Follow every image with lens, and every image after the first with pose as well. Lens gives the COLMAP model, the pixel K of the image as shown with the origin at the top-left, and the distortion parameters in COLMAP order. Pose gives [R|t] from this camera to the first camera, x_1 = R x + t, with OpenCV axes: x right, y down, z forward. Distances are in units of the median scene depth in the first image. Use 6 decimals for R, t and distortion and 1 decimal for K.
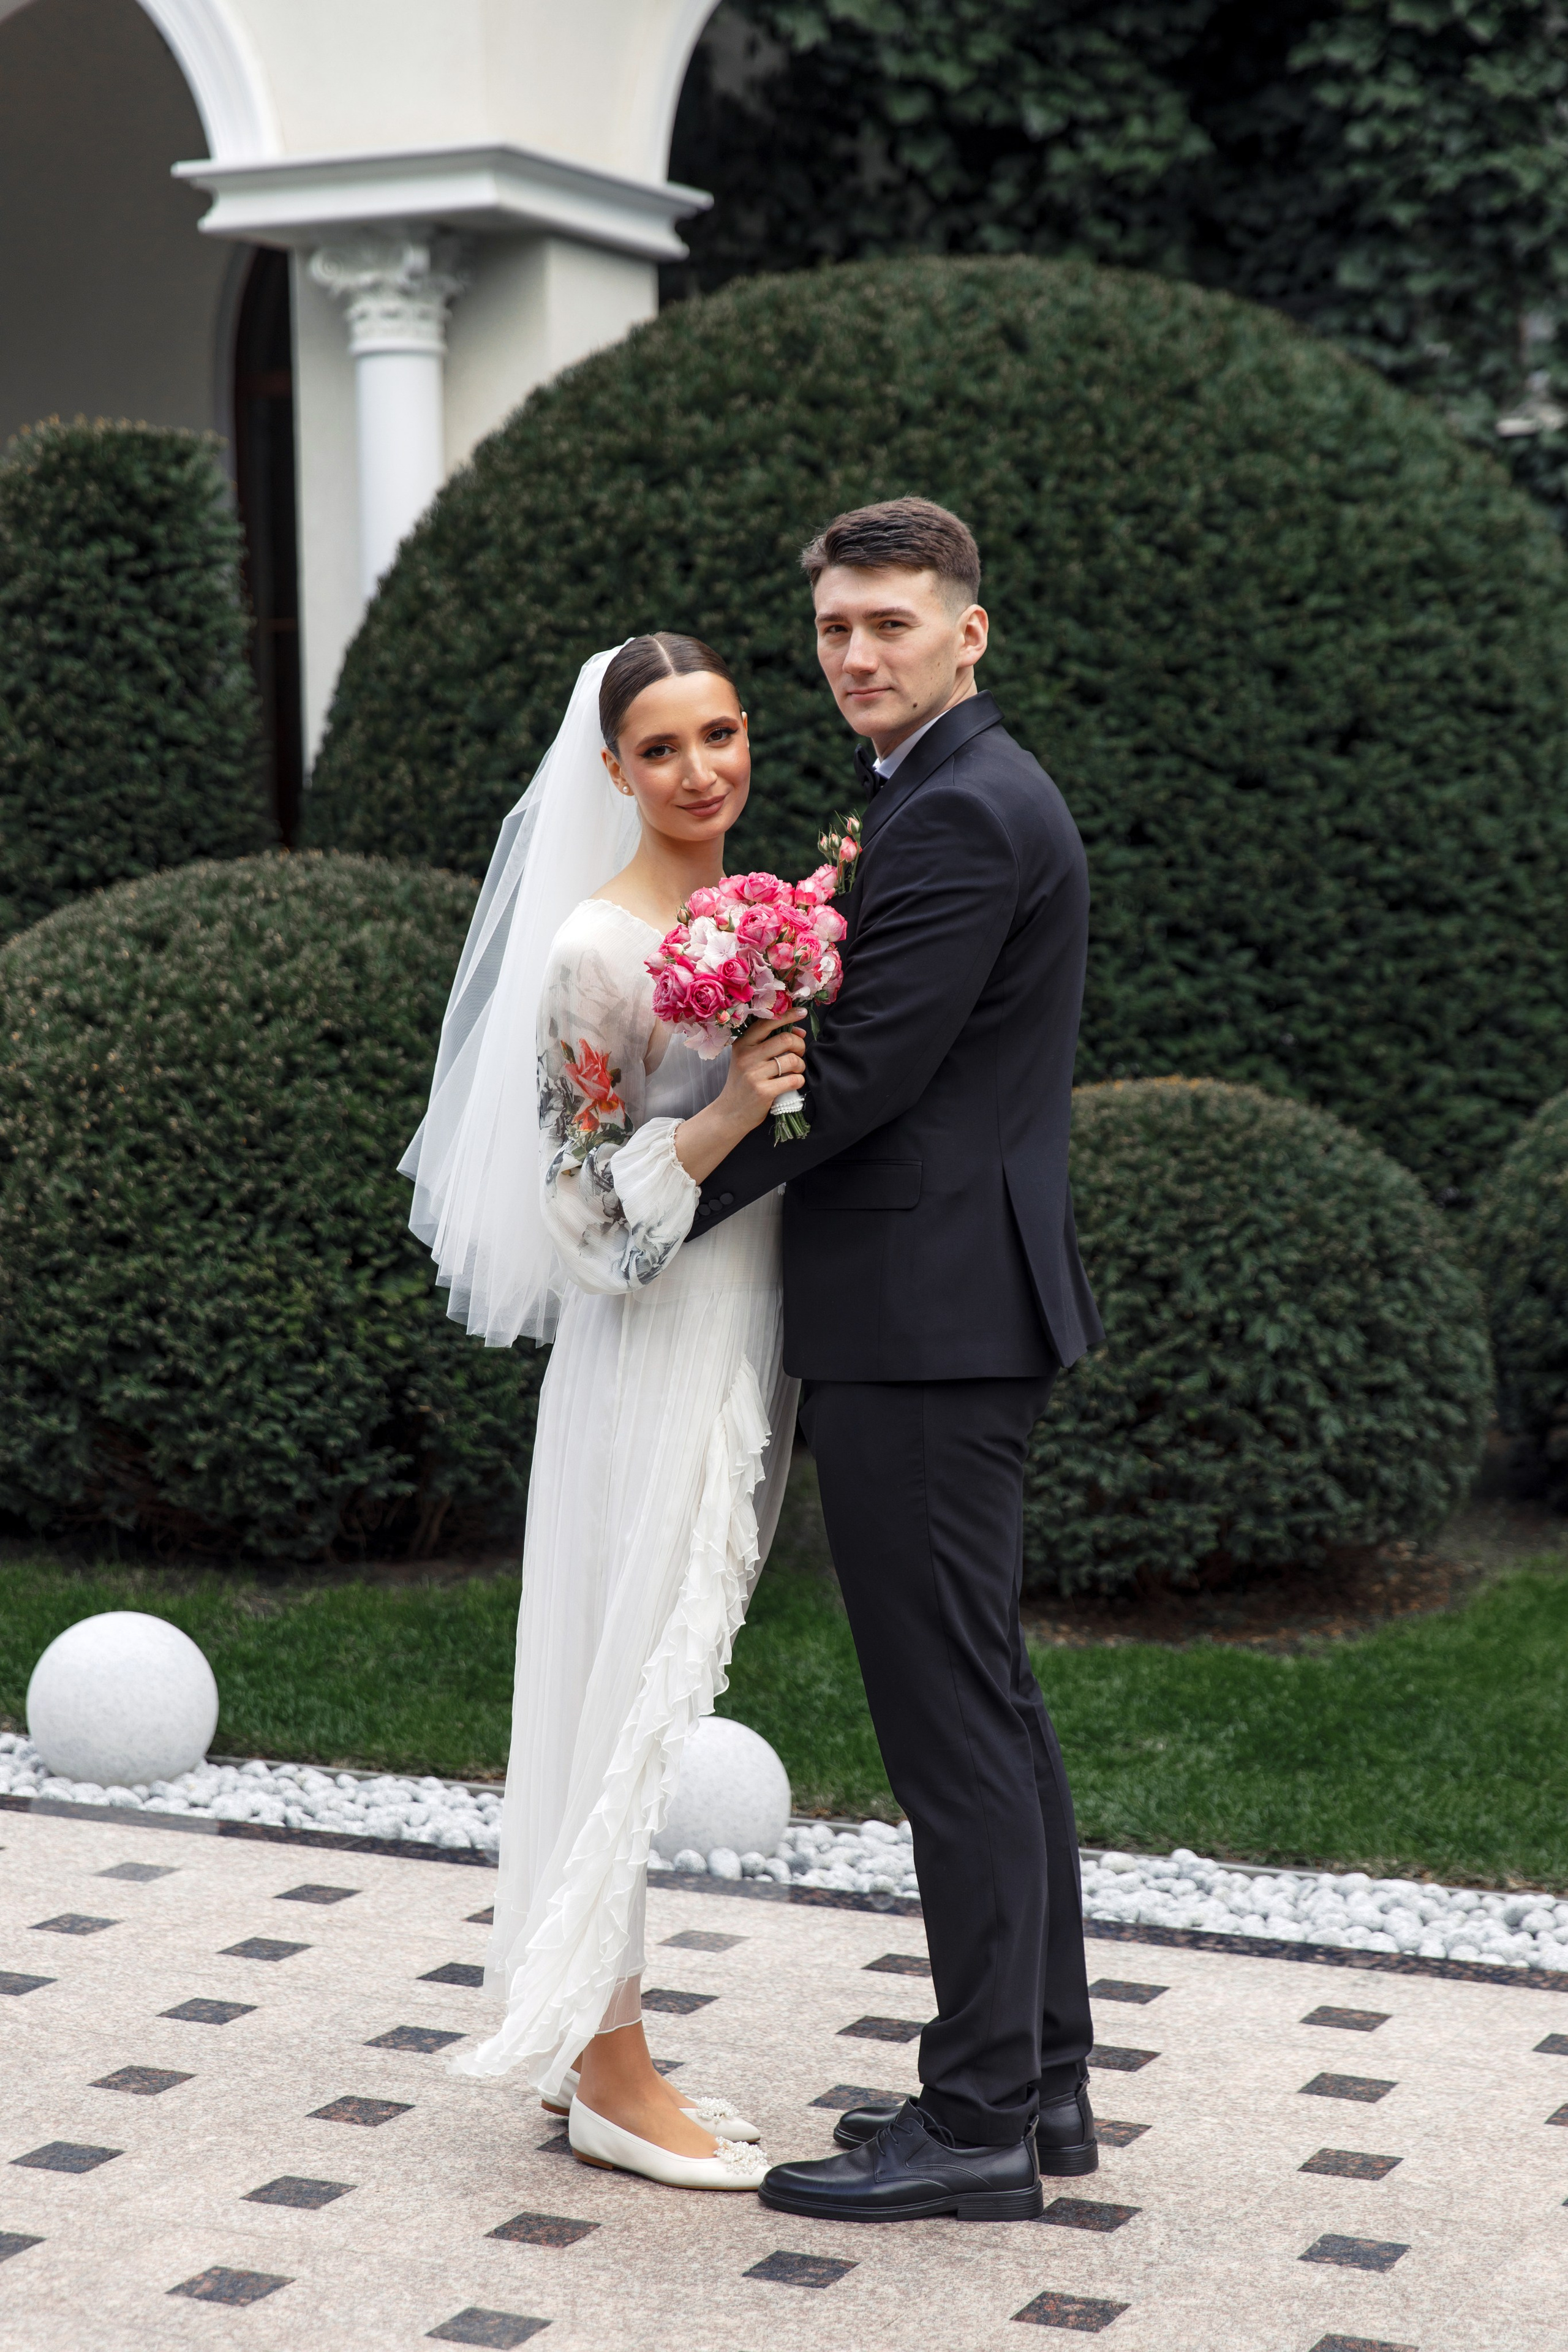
lens RADIAL K [[4506.8, 0, 784.0], [0, 4506.8, 1176.0], [0, 0, 1]] dist [-0.072071, 1.820160]
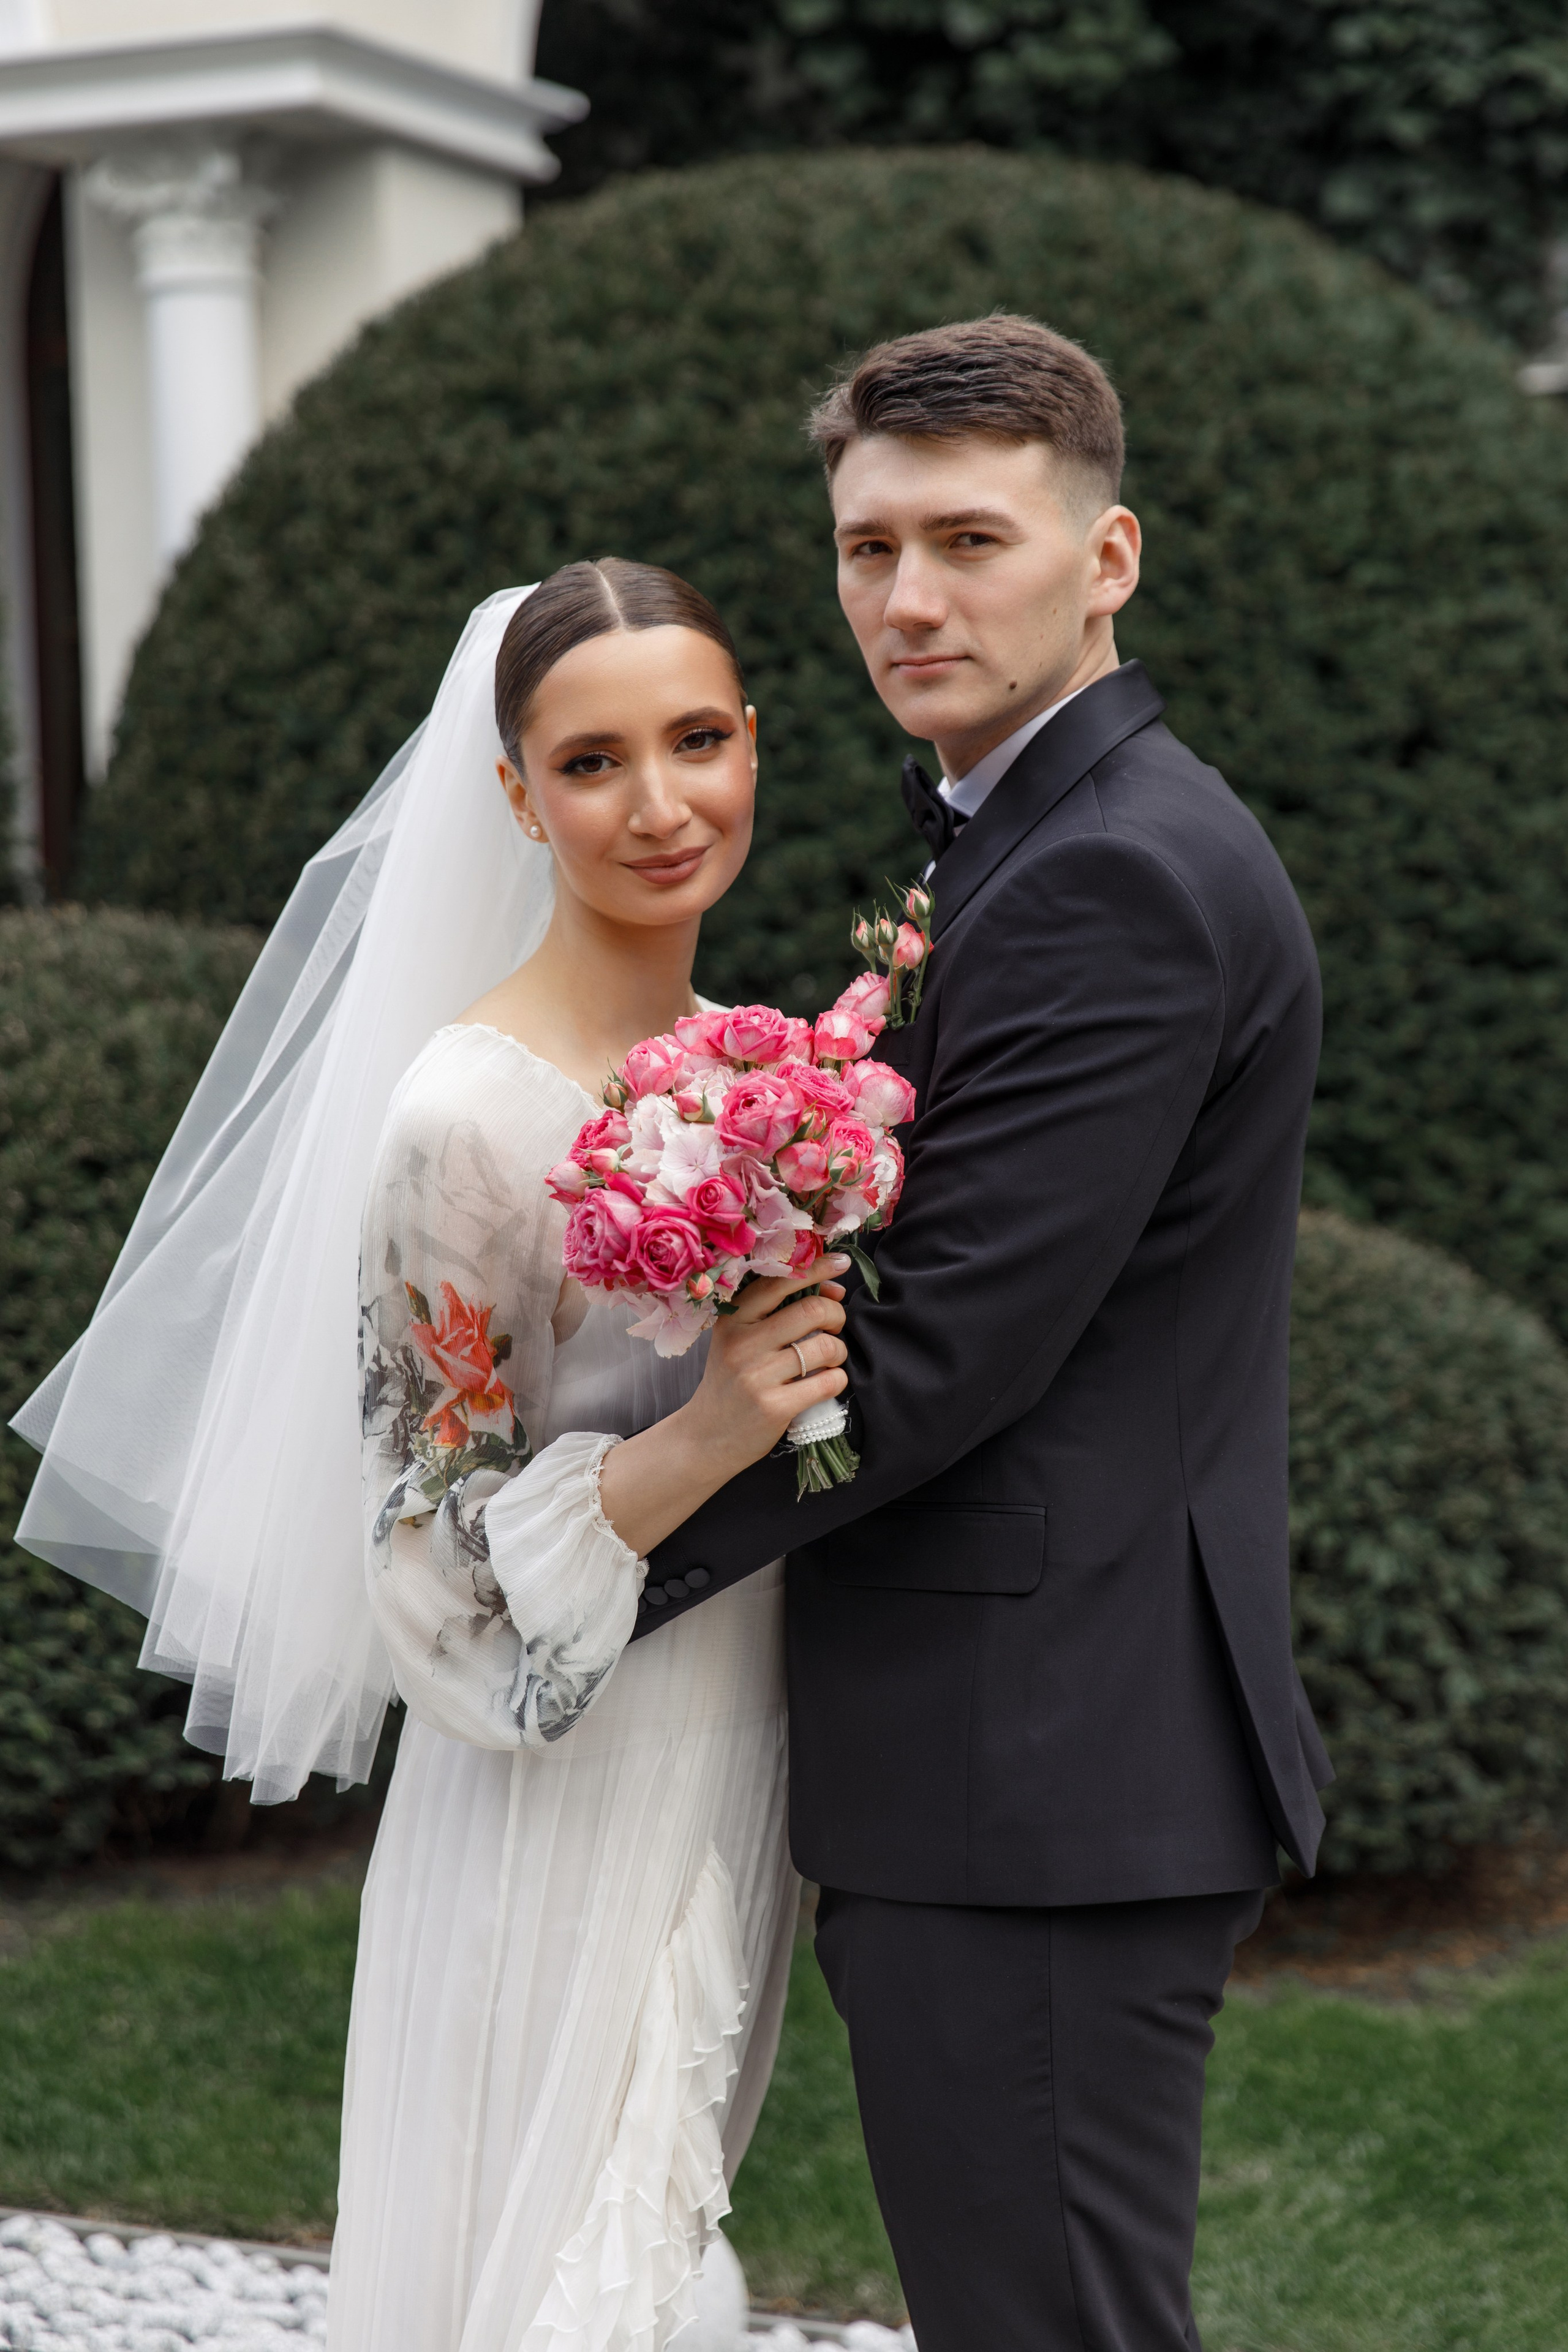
lens RADIAL K [[4658.5, 0, 784.0], [0, 4658.5, 1176.0], [0, 0, 1]] dist [-0.054555, 0.455534]
pose [[0.999512, -0.010088, 0.029571, -0.009779], [0.010310, 0.999920, -0.007355, -0.022251], [-0.029494, 0.007656, 0.999536, 0.239048]]
